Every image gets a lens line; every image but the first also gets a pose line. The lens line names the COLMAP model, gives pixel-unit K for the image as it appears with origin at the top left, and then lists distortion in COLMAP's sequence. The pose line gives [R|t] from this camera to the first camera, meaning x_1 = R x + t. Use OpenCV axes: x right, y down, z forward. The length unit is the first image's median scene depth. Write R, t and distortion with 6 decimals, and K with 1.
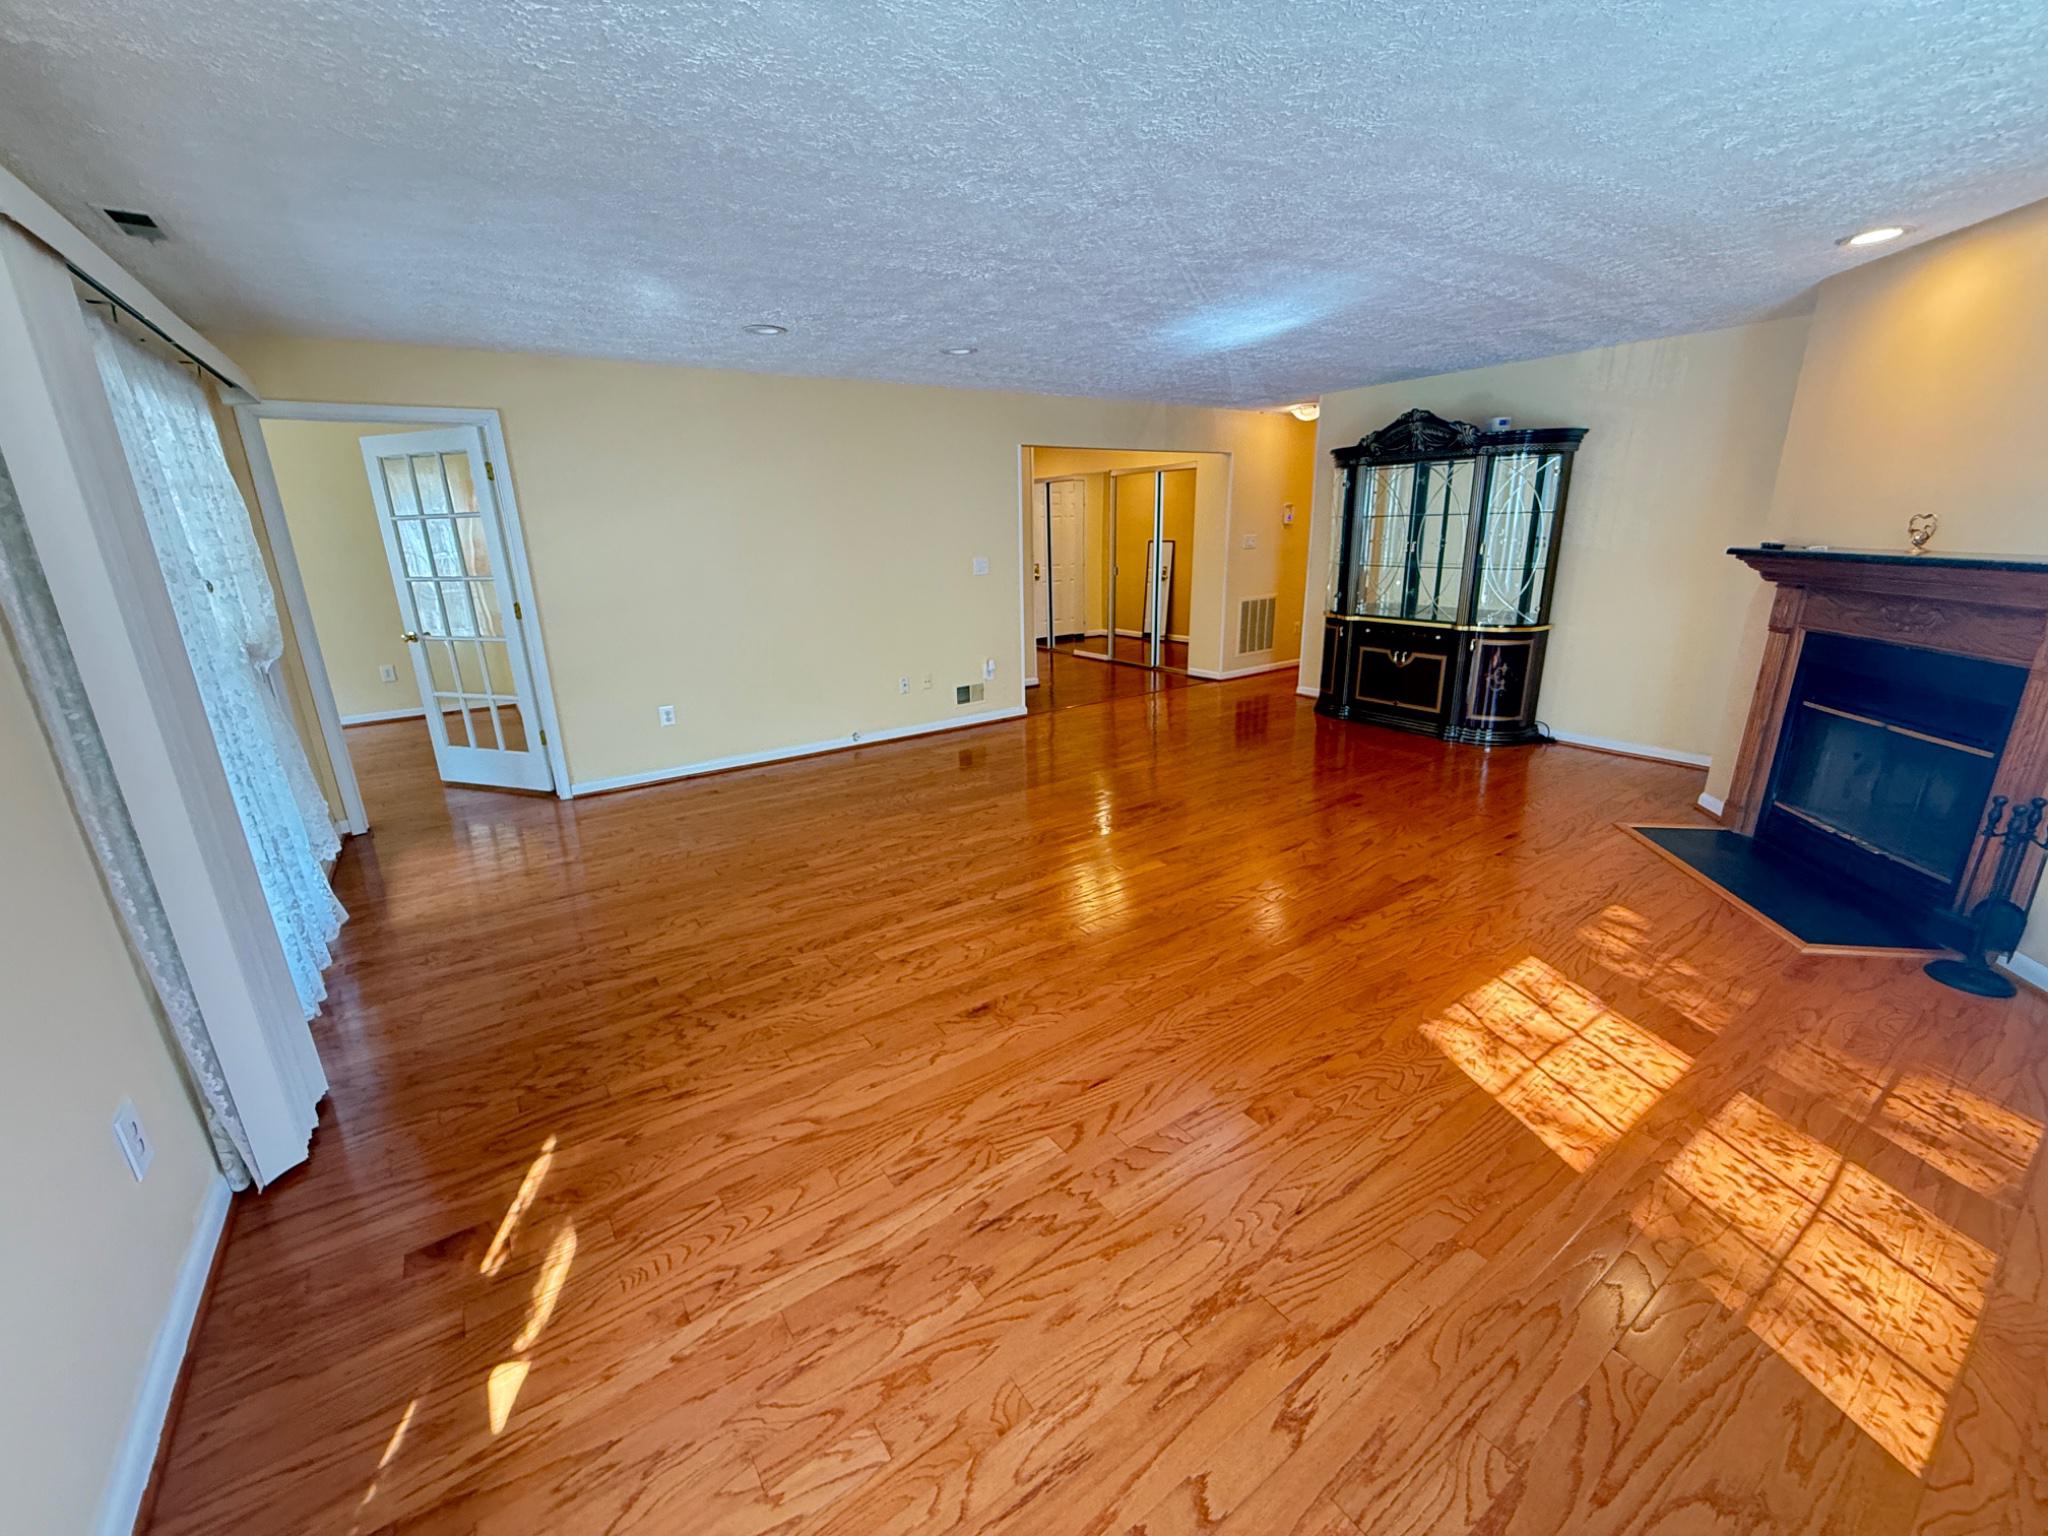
lens RADIAL K [[820.3, 0, 1005.3], [0, 820.3, 766.4], [0, 0, 1]] dist [0.003356, 0.000355]
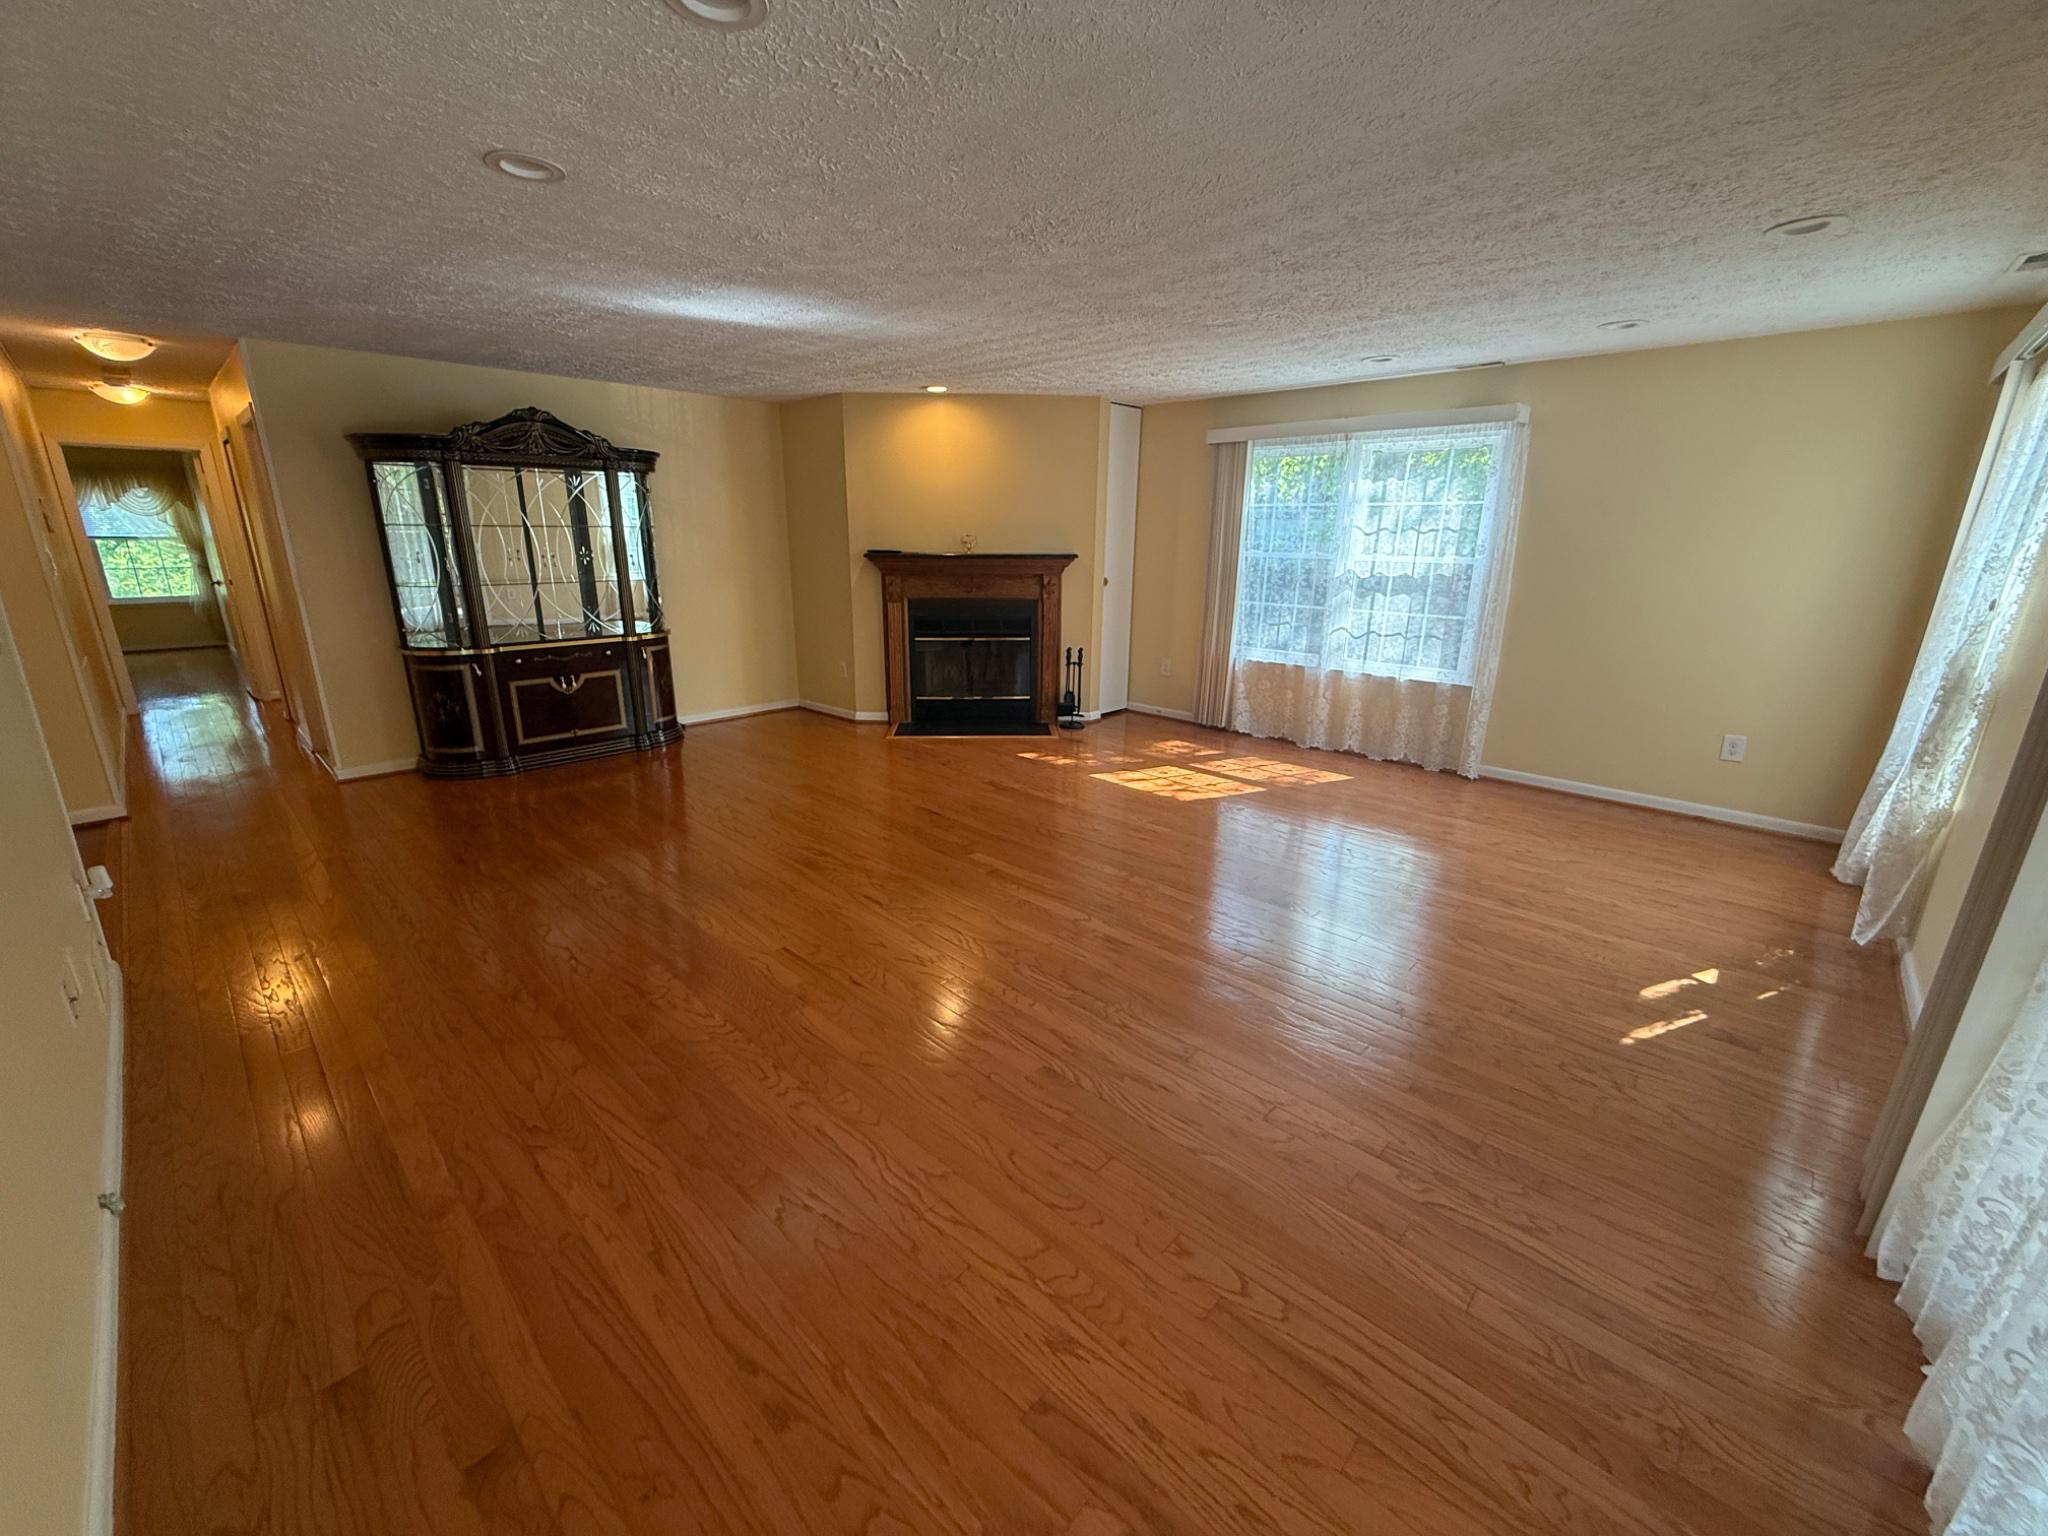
lens RADIAL K [[820.3, 0, 1027.5], [0, 820.3, 769.4], [0, 0, 1]] dist [0.003356, 0.000355]
pose [[-0.220551, -0.252143, 0.942221, -1.029206], [0.274605, 0.910883, 0.308035, -0.374814], [-0.935922, 0.326676, -0.131657, 1.367185]]
